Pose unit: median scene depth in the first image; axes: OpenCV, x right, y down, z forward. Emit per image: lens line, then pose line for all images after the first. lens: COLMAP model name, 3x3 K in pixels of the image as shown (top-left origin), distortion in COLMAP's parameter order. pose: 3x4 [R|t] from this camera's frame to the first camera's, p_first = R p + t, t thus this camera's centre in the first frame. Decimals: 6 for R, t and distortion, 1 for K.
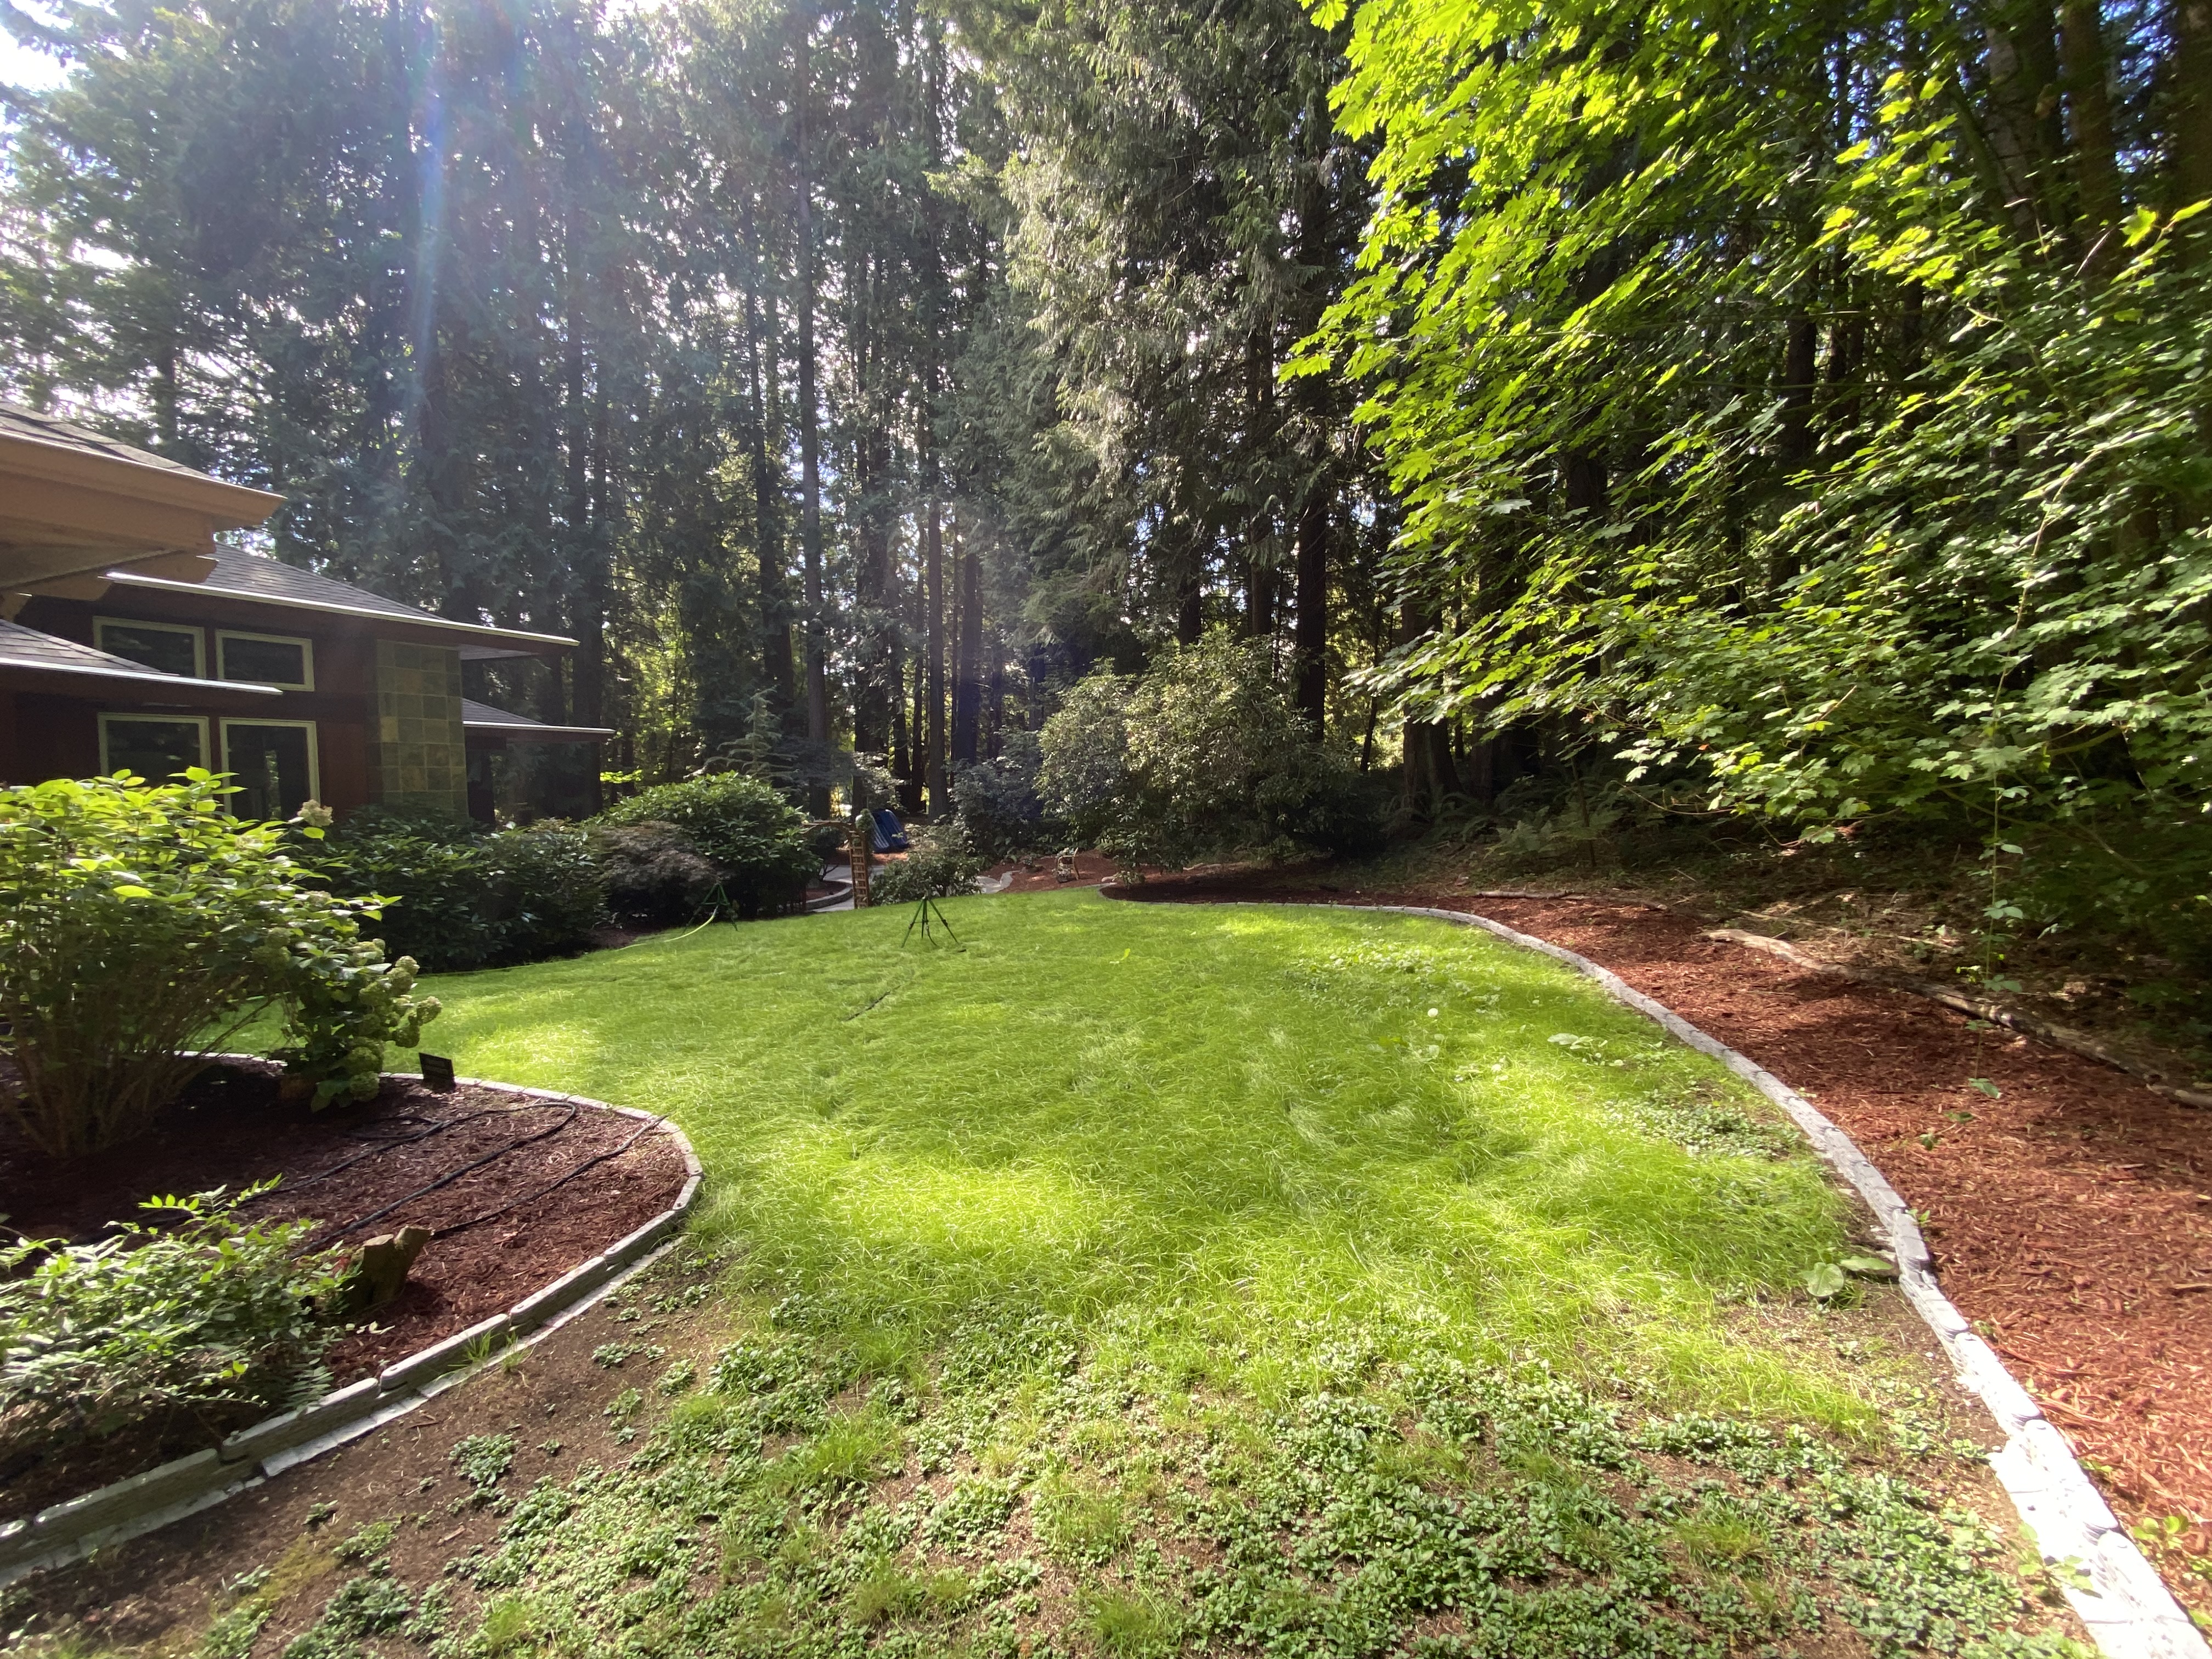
lens RADIAL K [[893.7, 0, 1106.8], [0, 893.7, 842.6], [0, 0, 1]] dist [0.024895, -0.021691]
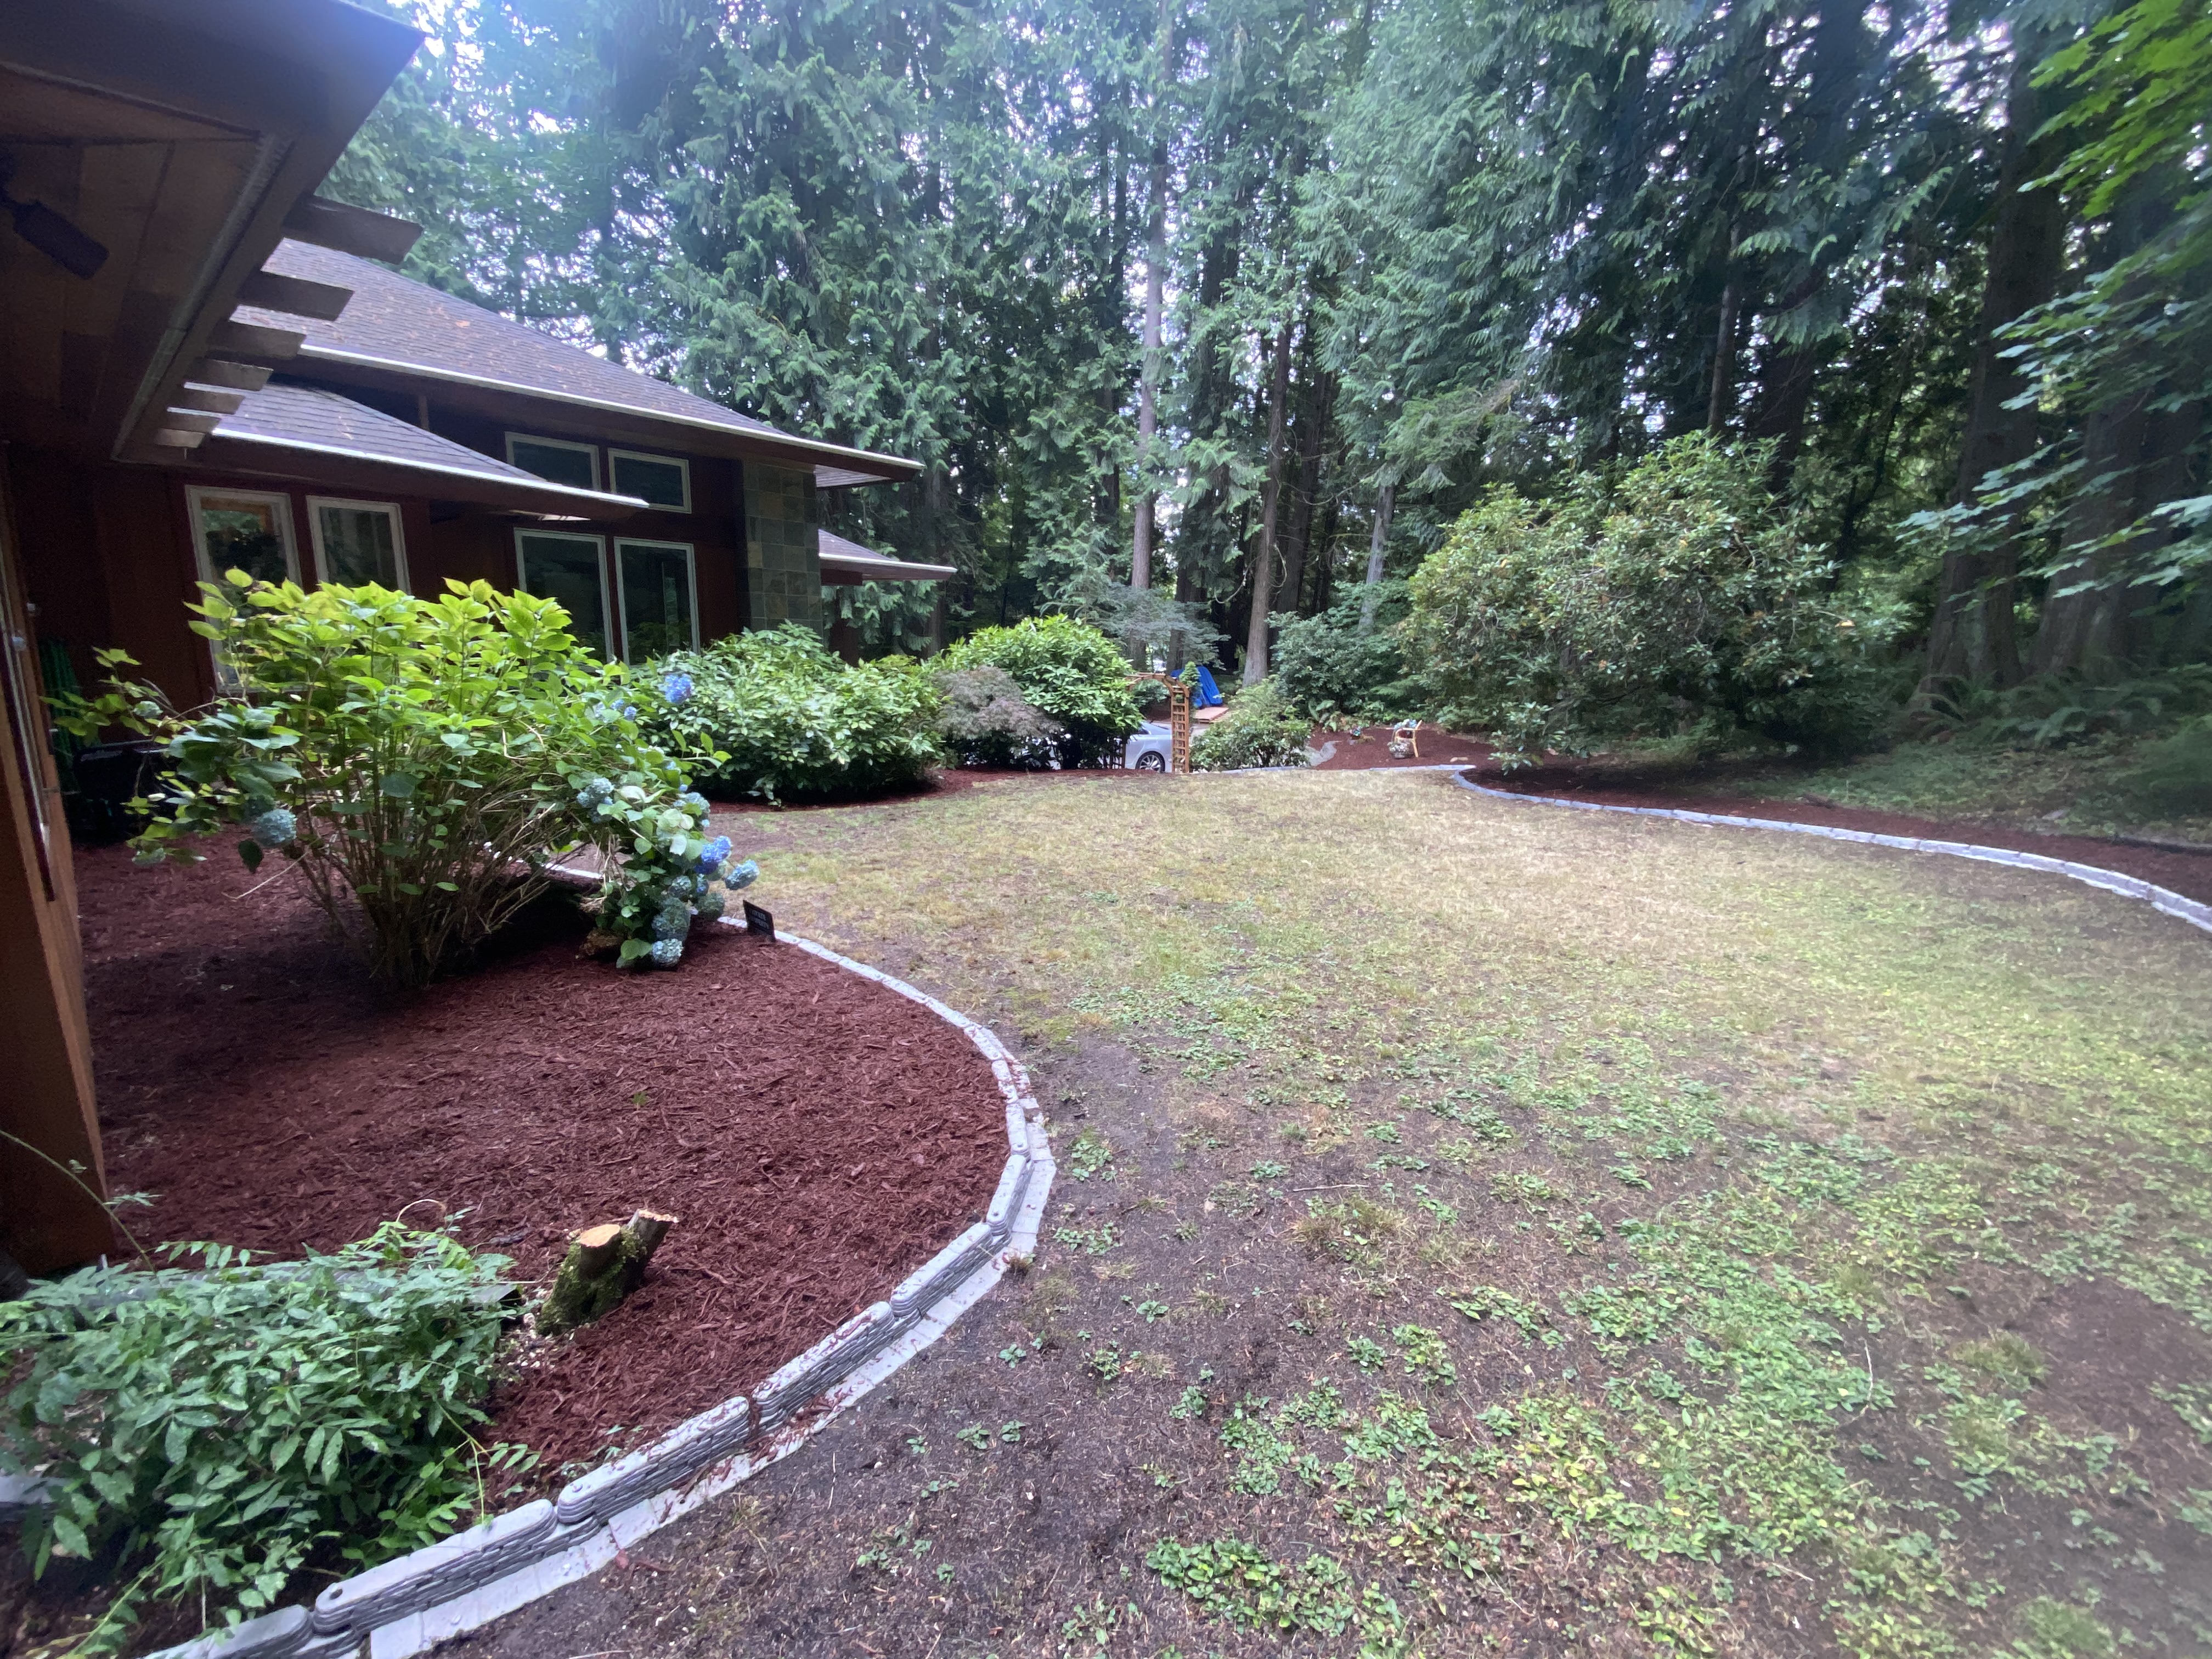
lens RADIAL K [[893.7, 0, 1106.8], [0, 893.7, 842.6], [0, 0, 1]] dist [0.024895, -0.021691]
pose [[0.942769, 0.113238, -0.313631, -0.050542], [-0.064591, 0.984774, 0.161396, 0.002265], [0.327132, -0.131901, 0.935728, 0.101019]]
